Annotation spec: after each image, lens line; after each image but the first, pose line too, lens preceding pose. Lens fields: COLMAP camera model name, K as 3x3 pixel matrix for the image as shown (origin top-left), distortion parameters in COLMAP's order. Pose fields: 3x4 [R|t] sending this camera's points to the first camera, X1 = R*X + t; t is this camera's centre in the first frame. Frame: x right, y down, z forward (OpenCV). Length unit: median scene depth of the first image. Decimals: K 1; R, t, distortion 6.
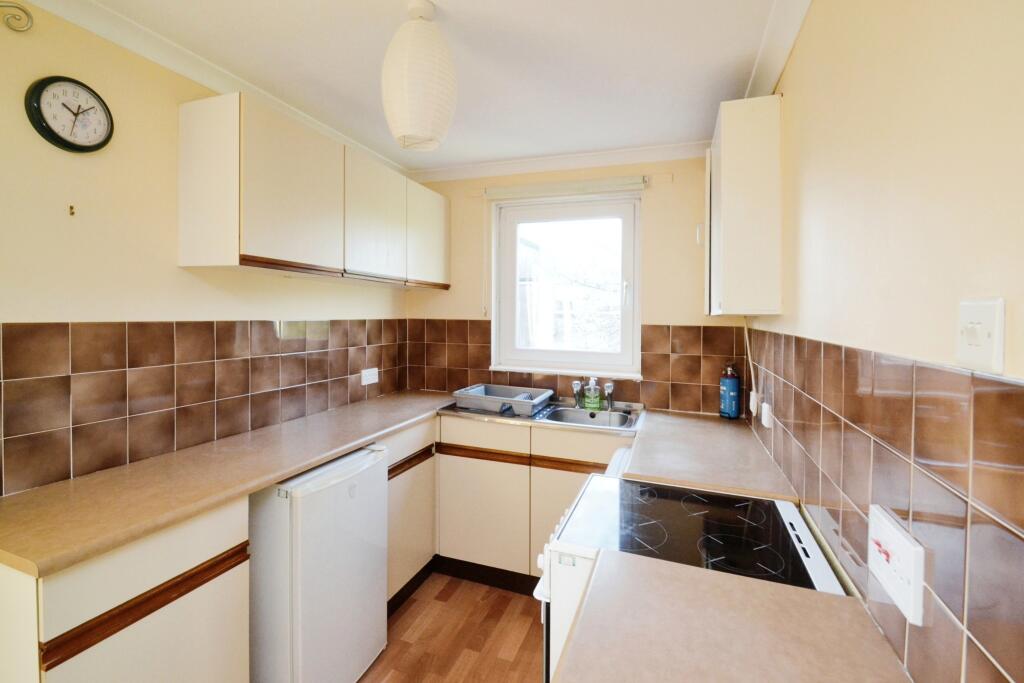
lens RADIAL K [[461.6, 0, 519.5], [0, 461.6, 356.6], [0, 0, 1]] dist [-0.000675, -0.007758]
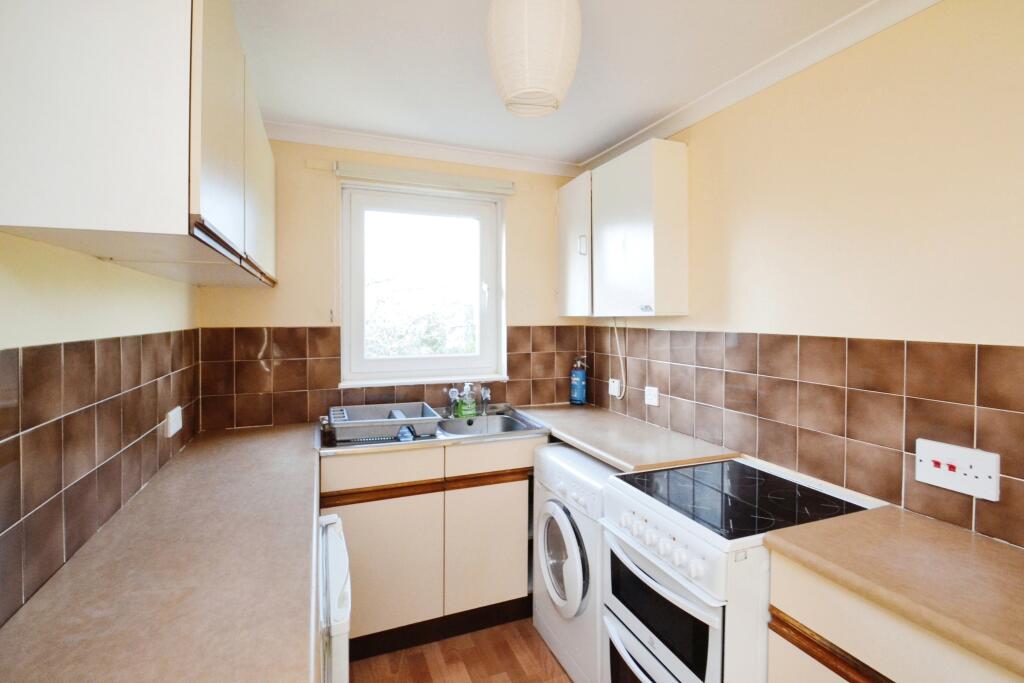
lens RADIAL K [[461.6, 0, 505.6], [0, 461.6, 346.6], [0, 0, 1]] dist [-0.000675, -0.007758]
pose [[0.748789, -0.060196, 0.660070, -0.412120], [0.073113, 0.997292, 0.008009, -0.032157], [-0.658764, 0.042262, 0.751162, 0.231168]]
